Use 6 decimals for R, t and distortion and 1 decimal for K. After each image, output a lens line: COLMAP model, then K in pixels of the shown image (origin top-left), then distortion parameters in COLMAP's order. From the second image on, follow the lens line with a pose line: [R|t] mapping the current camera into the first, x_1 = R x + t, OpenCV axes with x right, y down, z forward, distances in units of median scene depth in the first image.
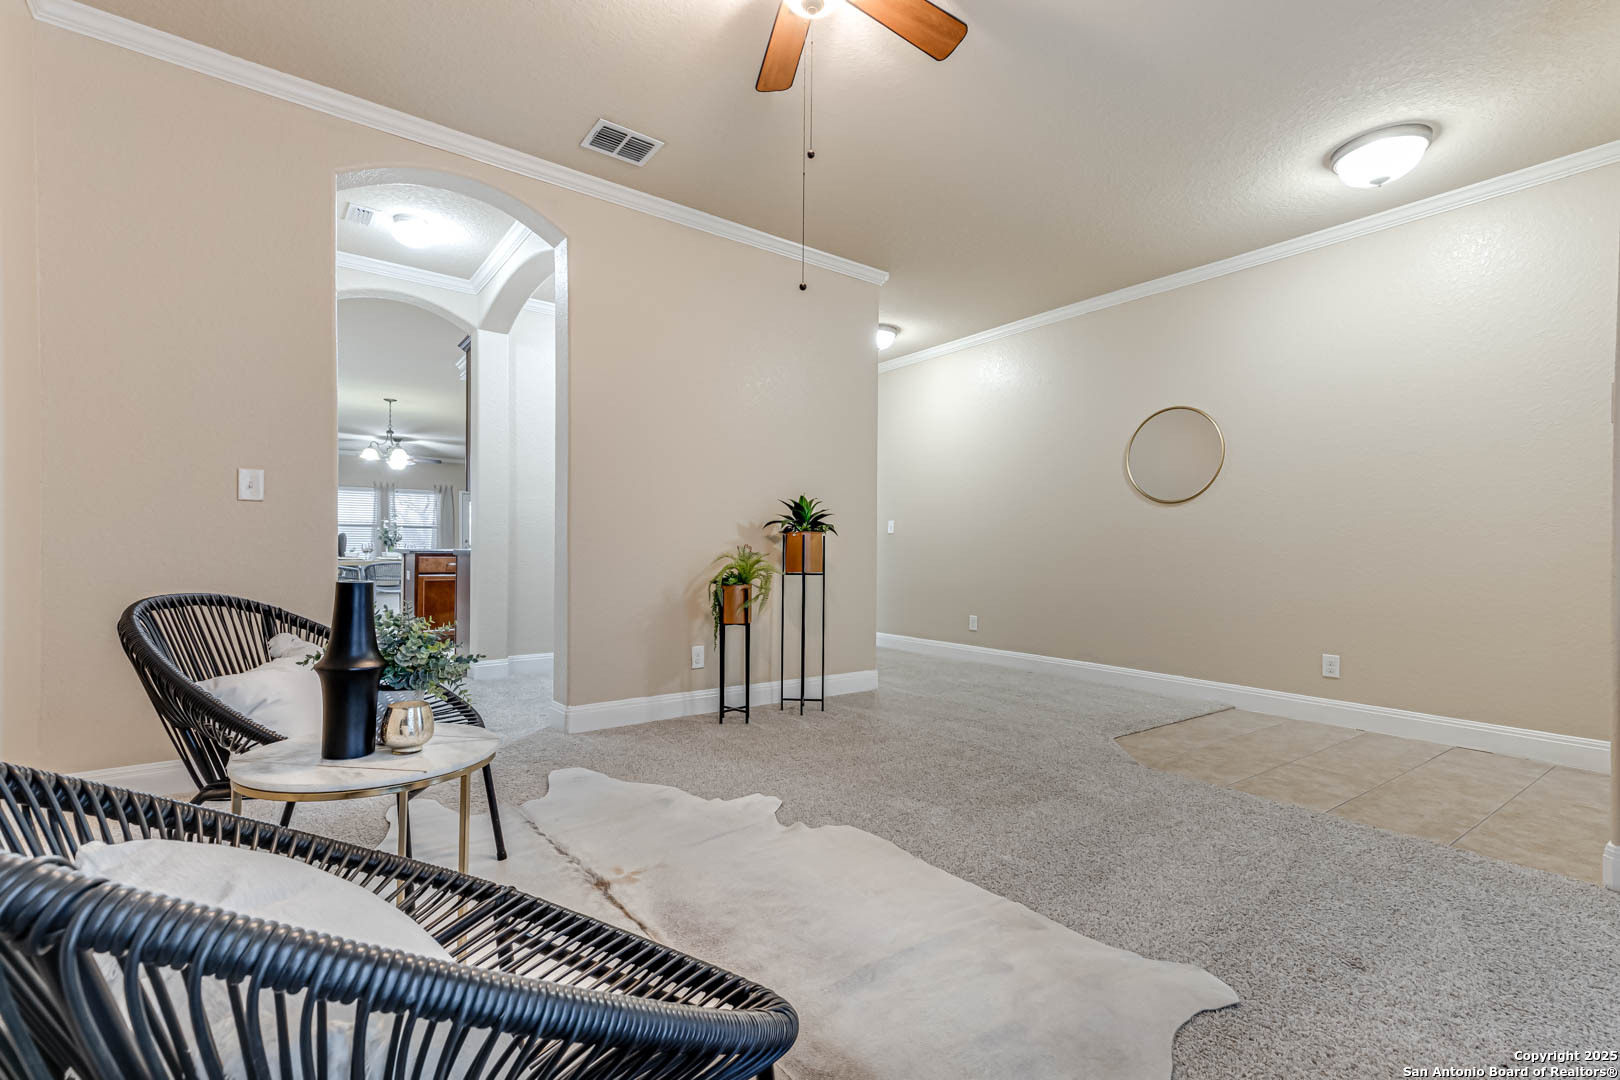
lens RADIAL K [[729.4, 0, 811.4], [0, 729.4, 551.9], [0, 0, 1]] dist [0.019326, -0.000035]
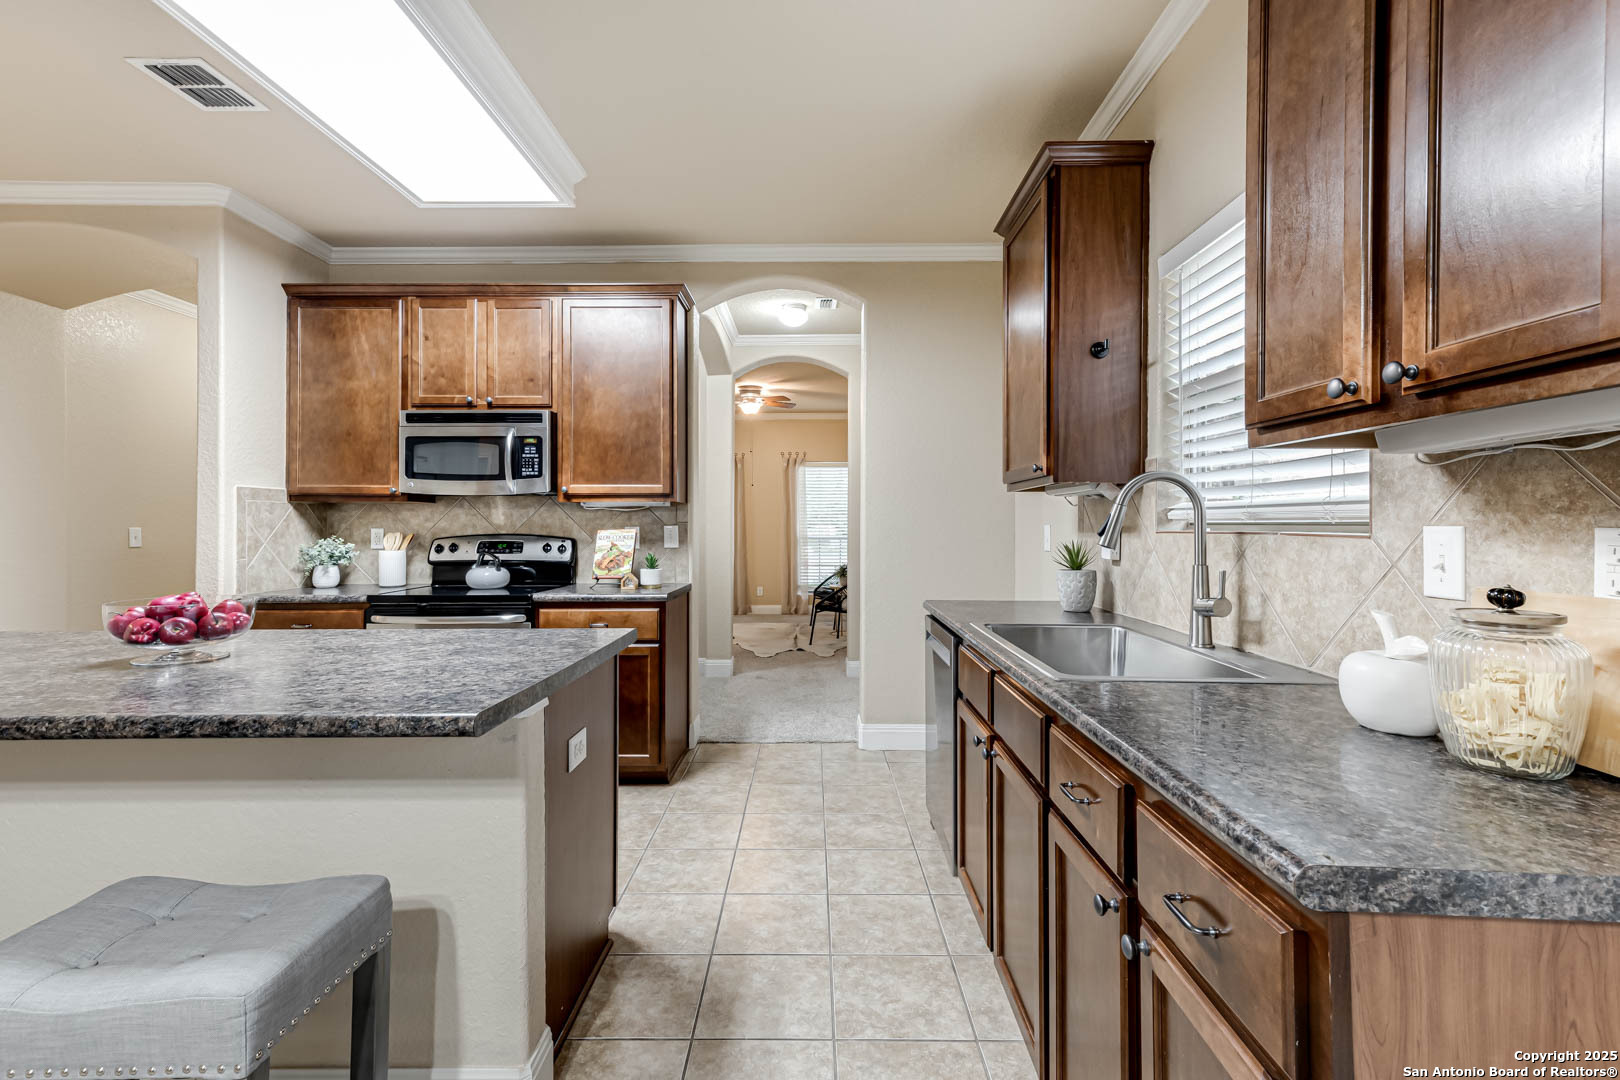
lens RADIAL K [[722.7, 0, 804.5], [0, 722.7, 516.0], [0, 0, 1]] dist [0.027233, -0.000168]
pose [[-0.788980, 0.001039, 0.614419, -1.315637], [-0.003820, 0.999971, -0.006597, -0.088901], [-0.614408, -0.007552, -0.788953, 1.955312]]
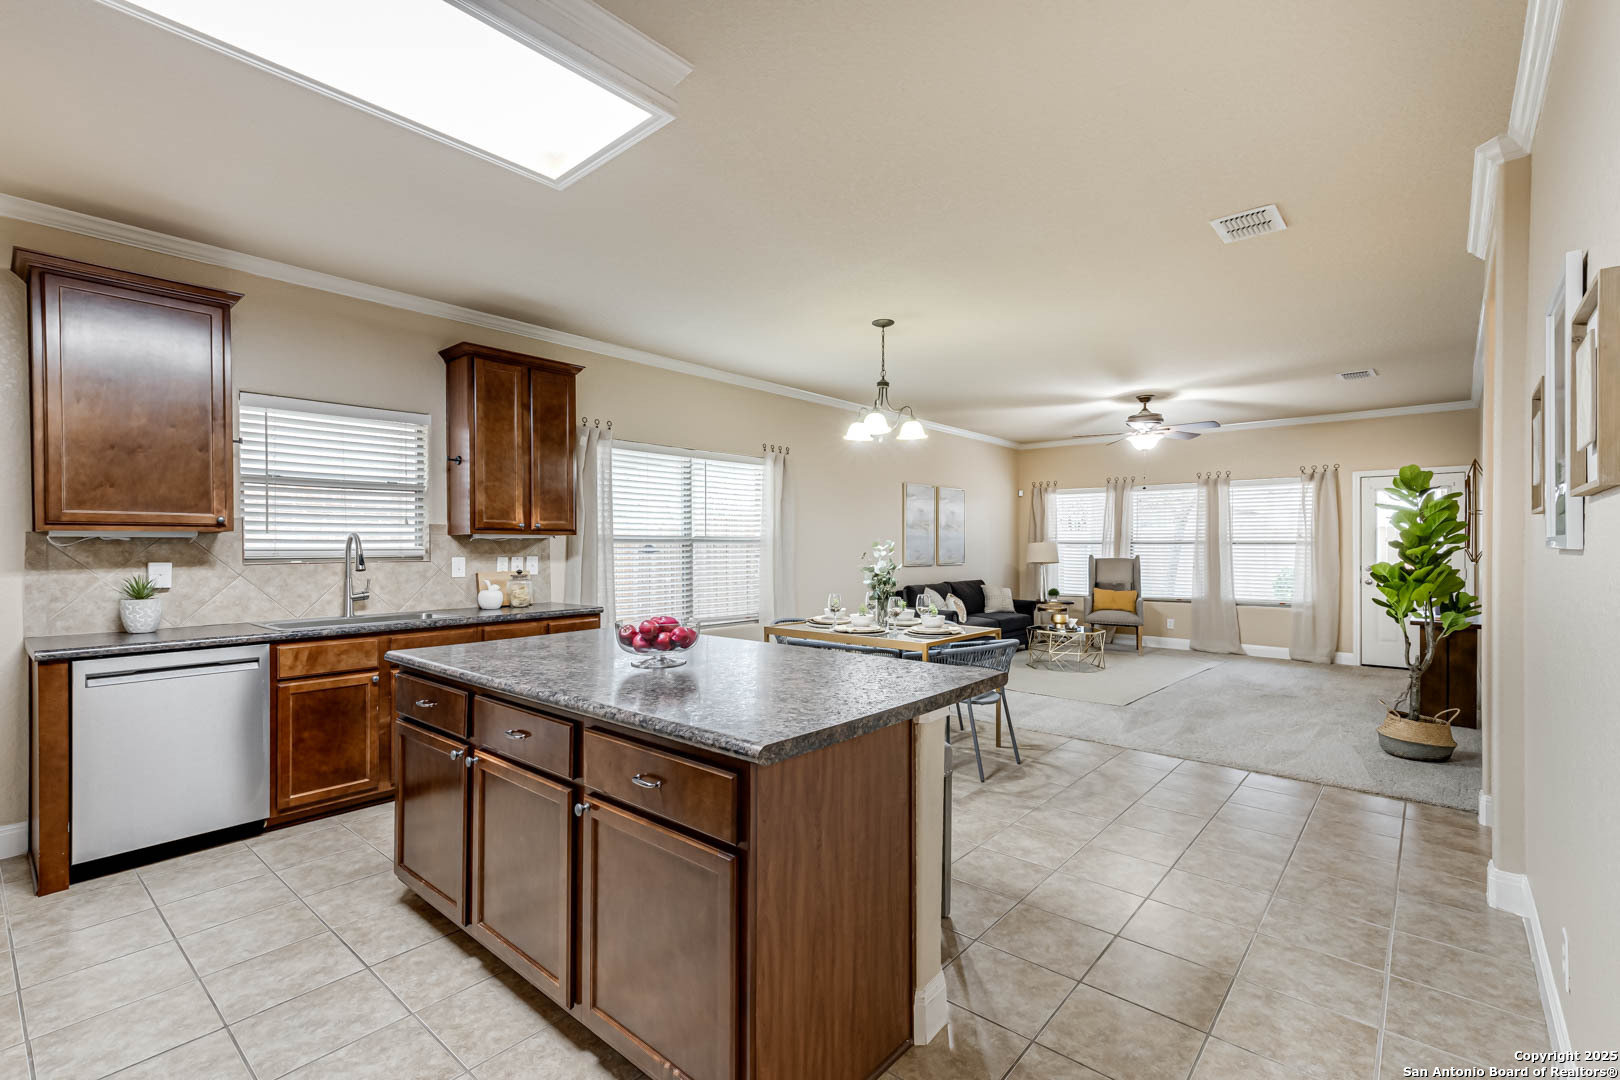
lens RADIAL K [[720.6, 0, 808.0], [0, 720.6, 545.2], [0, 0, 1]] dist [0.022817, -0.000202]
pose [[0.210221, -0.006060, -0.977635, -0.156424], [0.000844, 0.999982, -0.006017, -0.099185], [0.977654, 0.000440, 0.210222, 1.831455]]
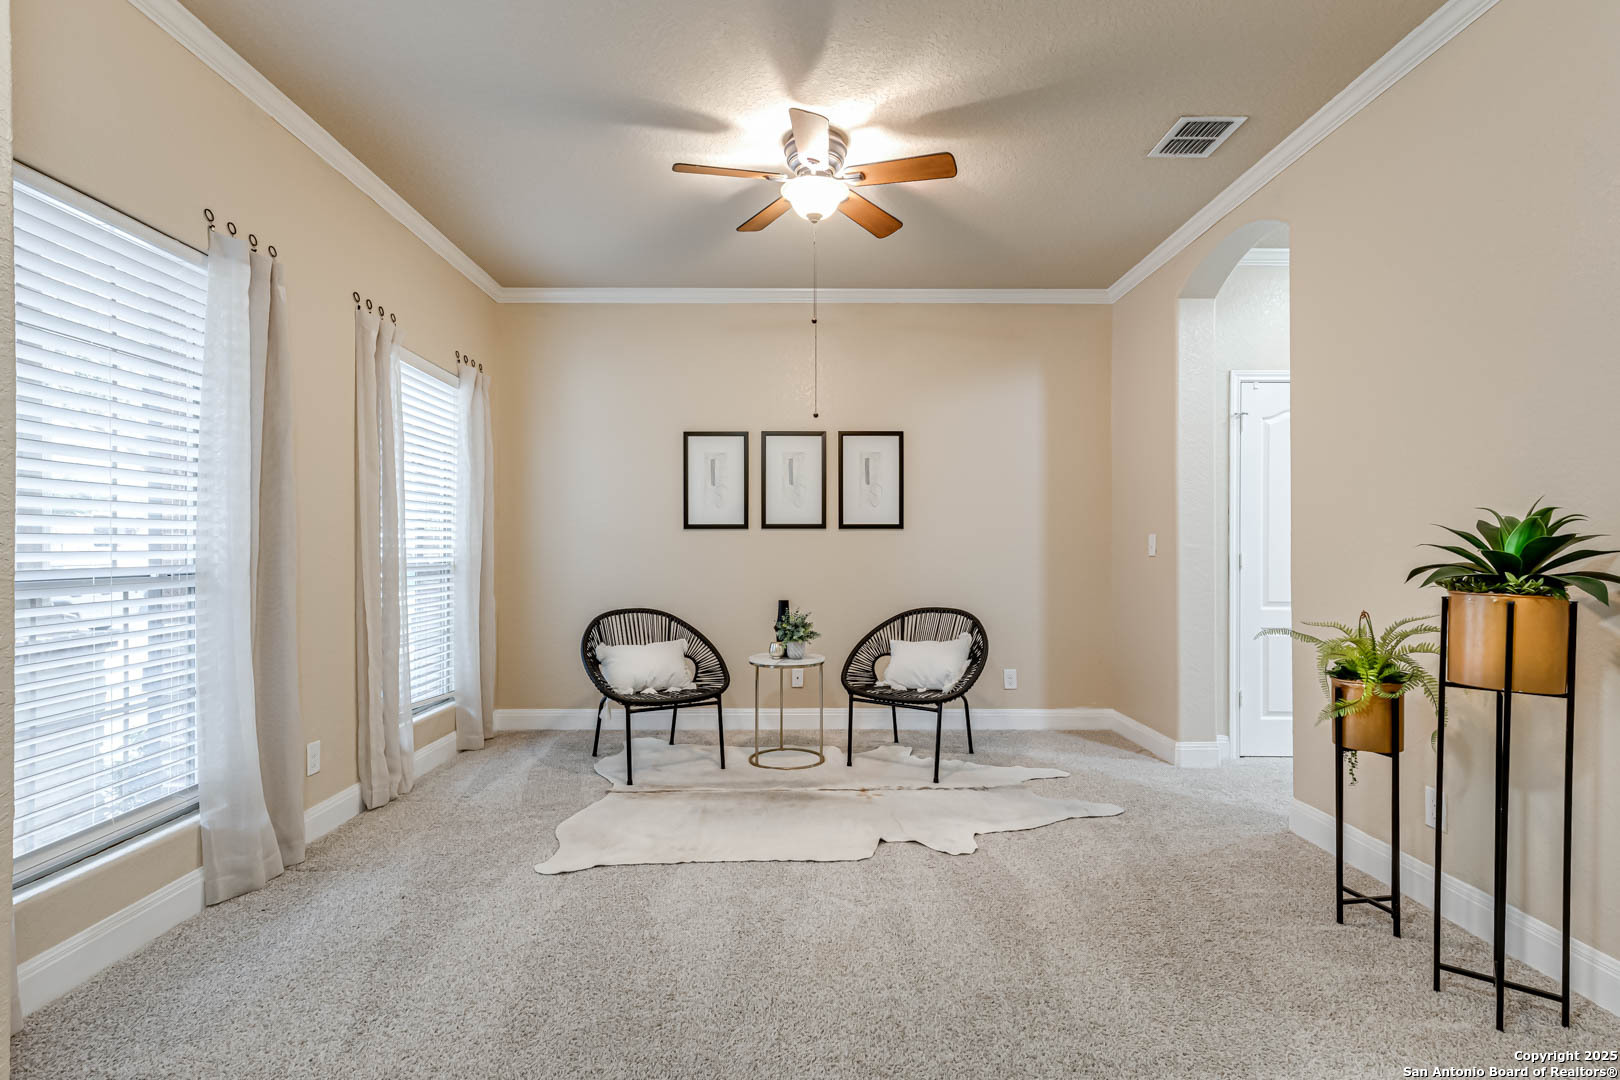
lens RADIAL K [[794.6, 0, 804.9], [0, 794.6, 549.8], [0, 0, 1]] dist [0.017248, -0.000111]
pose [[-0.599170, -0.009951, -0.800560, 0.616778], [-0.007497, 0.999949, -0.006819, -0.045994], [0.800587, 0.001916, -0.599214, 0.955814]]
